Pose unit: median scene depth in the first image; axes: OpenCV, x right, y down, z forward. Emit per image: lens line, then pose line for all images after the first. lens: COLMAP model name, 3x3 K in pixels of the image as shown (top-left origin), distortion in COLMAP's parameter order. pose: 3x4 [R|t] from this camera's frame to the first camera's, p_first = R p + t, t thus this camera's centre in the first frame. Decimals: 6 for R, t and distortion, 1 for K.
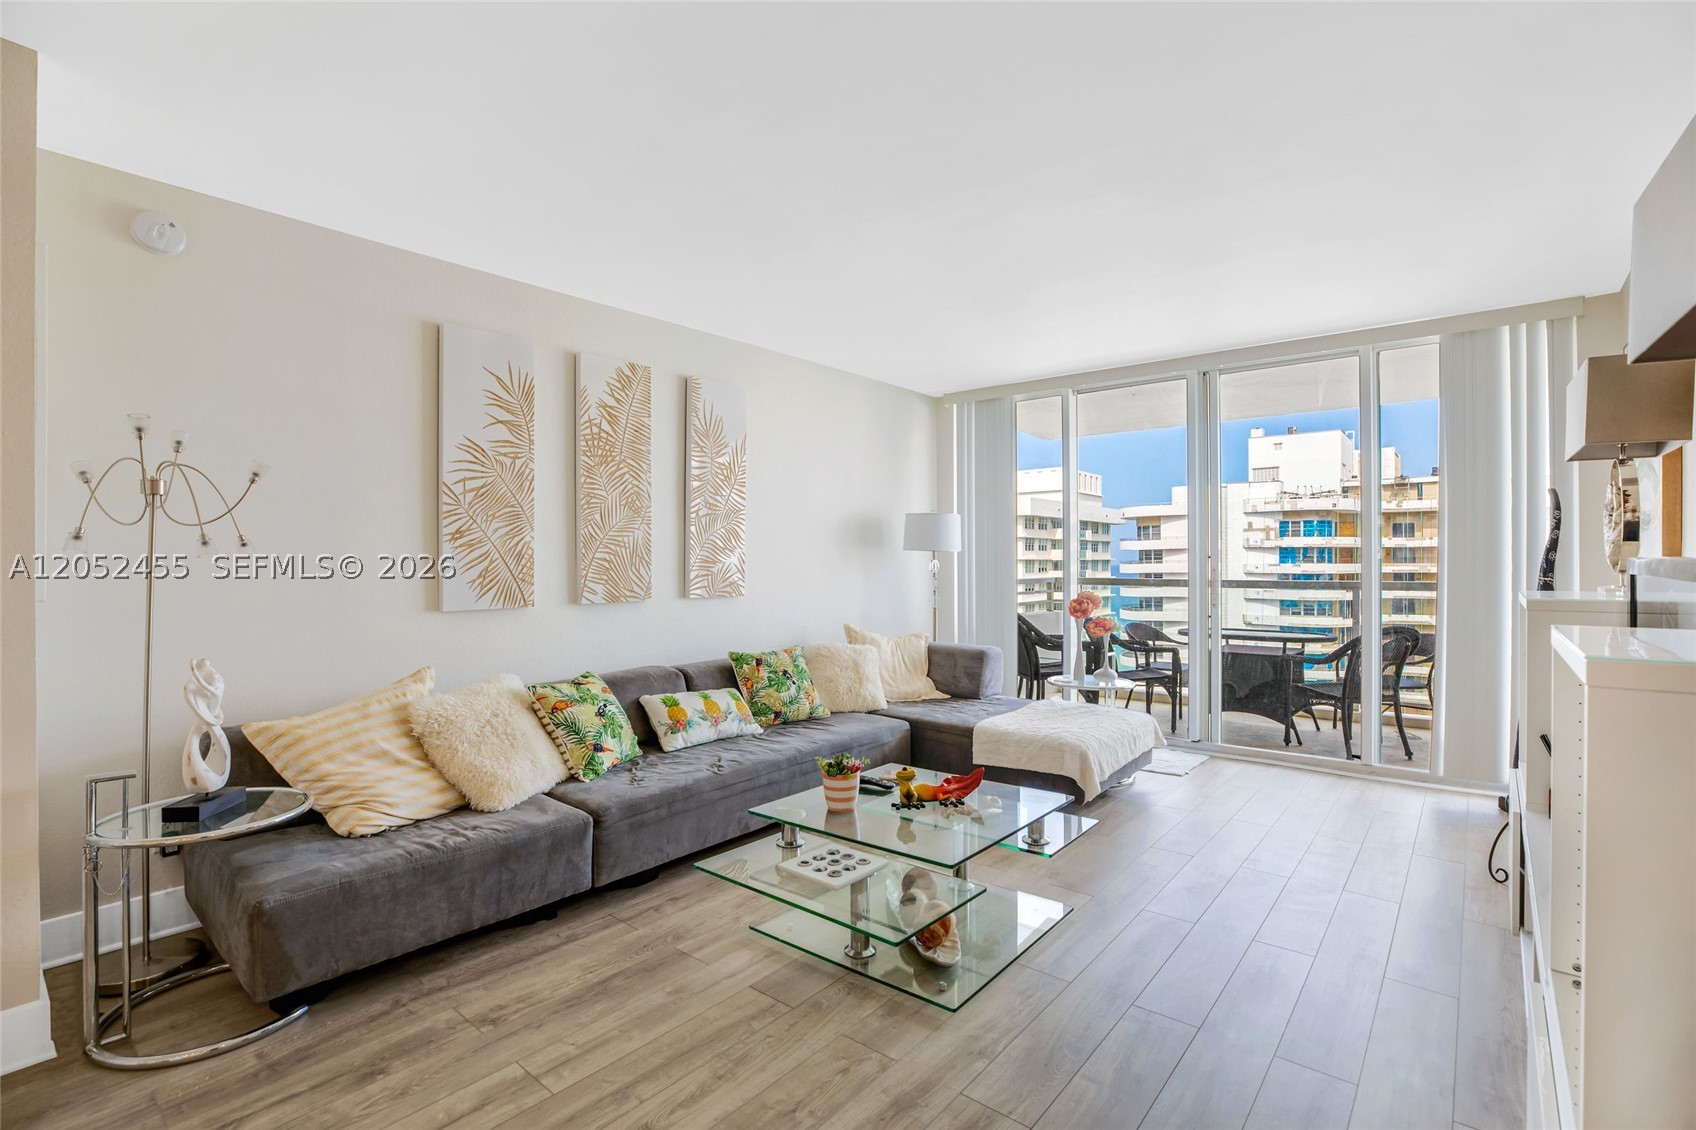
lens RADIAL K [[773.5, 0, 858.5], [0, 773.5, 561.6], [0, 0, 1]] dist [-0.045038, 0.013280]
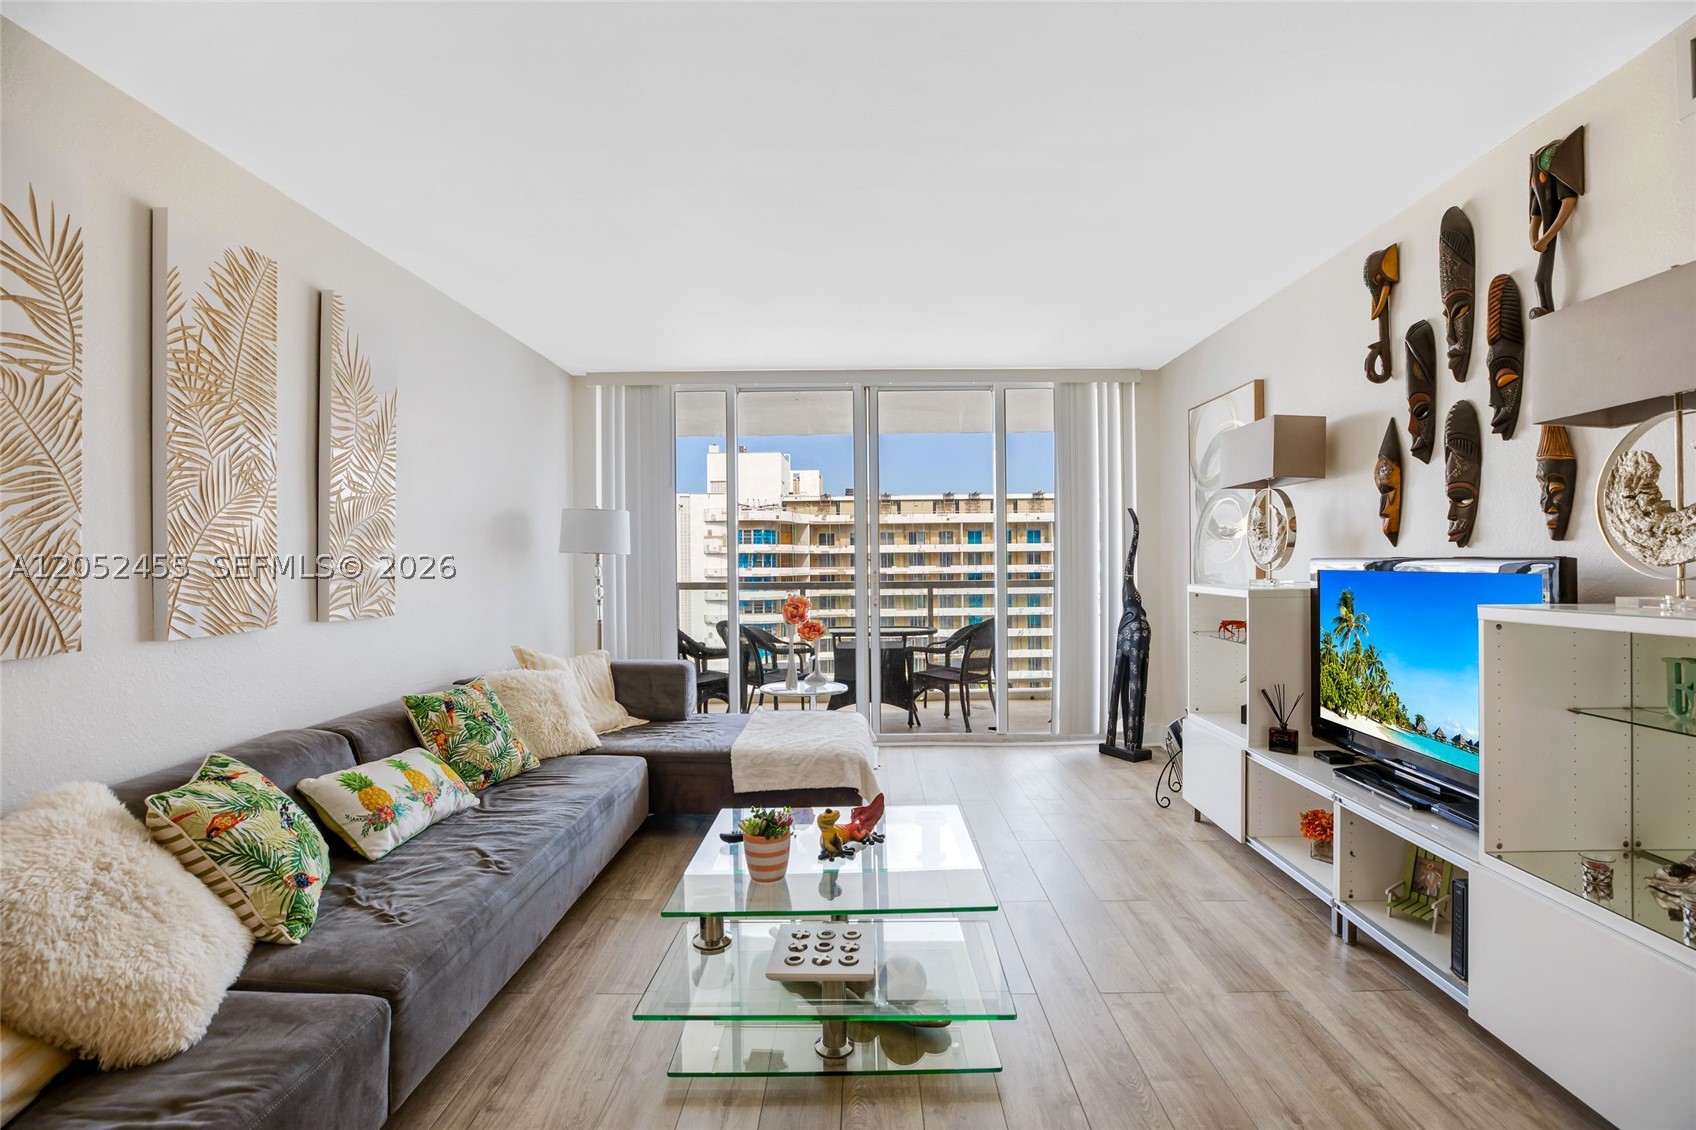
lens RADIAL K [[773.5, 0, 858.5], [0, 773.5, 561.6], [0, 0, 1]] dist [-0.045038, 0.013280]
pose [[0.778895, -0.001772, 0.627152, -0.285343], [0.006203, 0.999969, -0.004879, 0.001295], [-0.627123, 0.007690, 0.778882, 0.211775]]
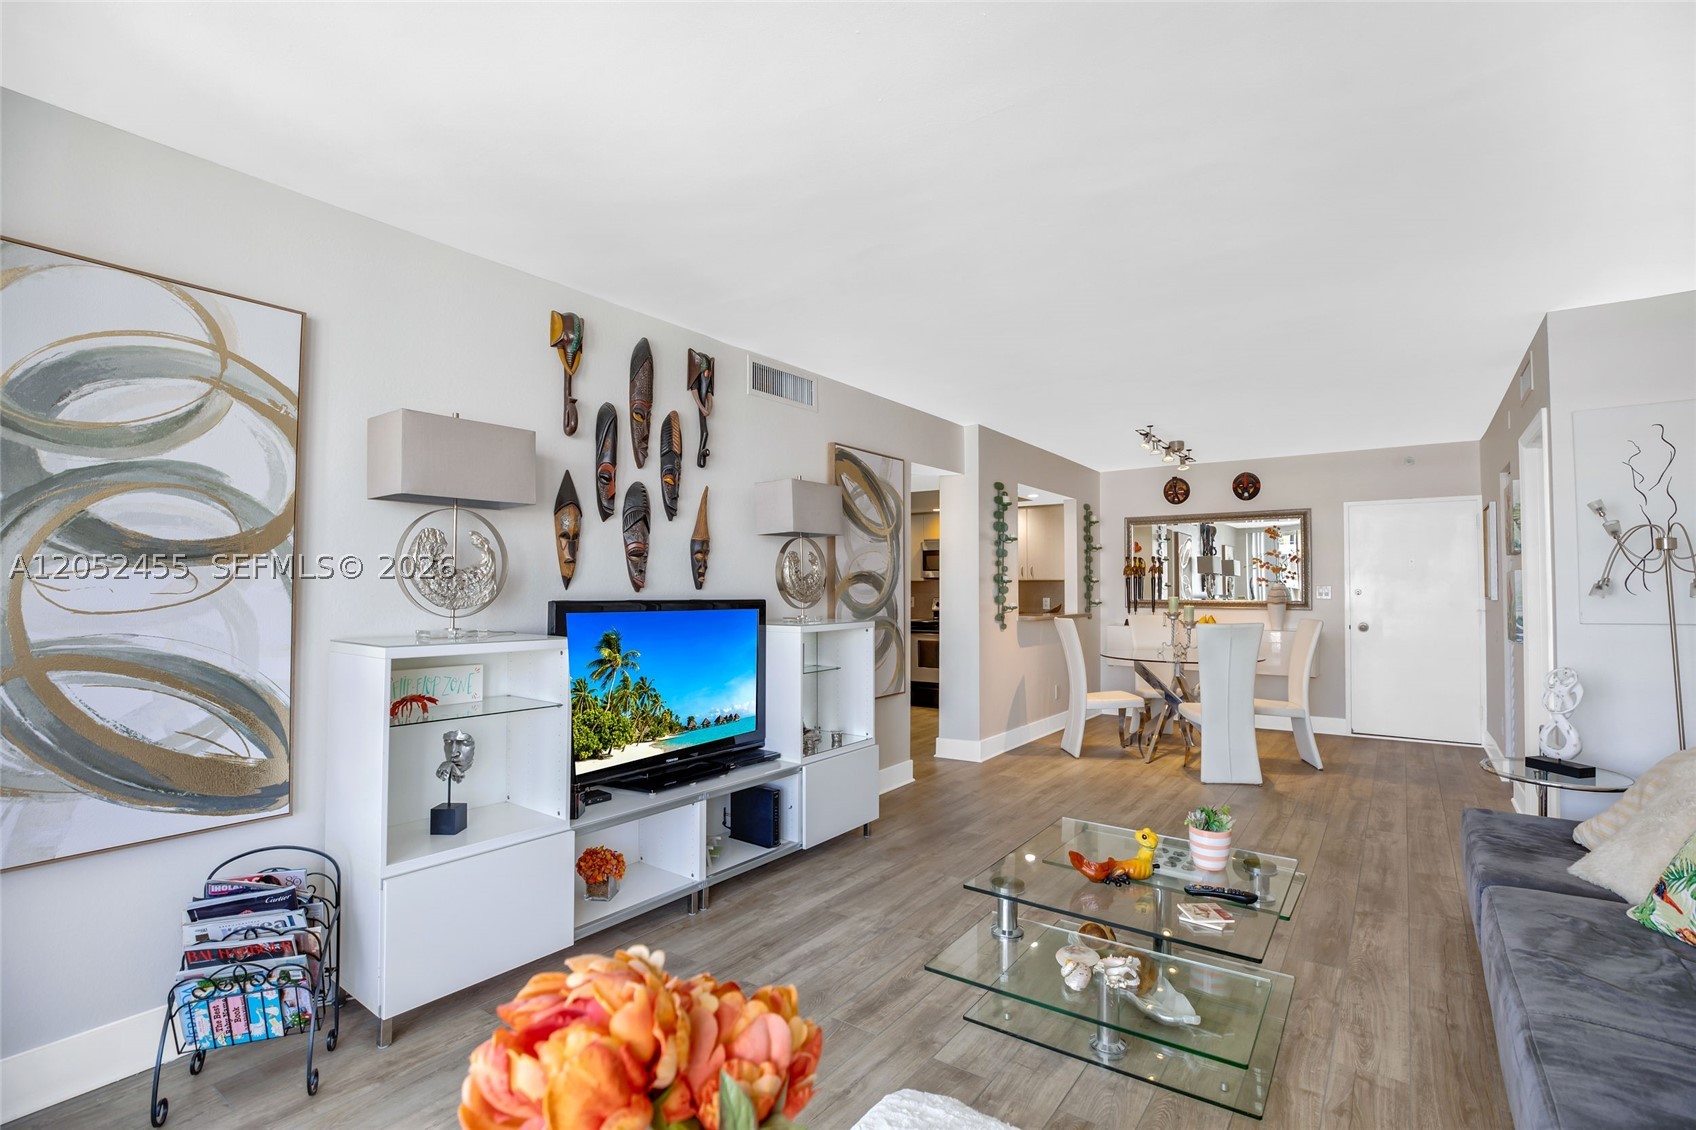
lens RADIAL K [[781.4, 0, 859.2], [0, 781.4, 579.8], [0, 0, 1]] dist [-0.041534, 0.013290]
pose [[-0.997113, 0.002866, -0.075875, 0.308078], [0.003782, 0.999922, -0.011941, -0.013451], [0.075835, -0.012194, -0.997046, 1.234290]]
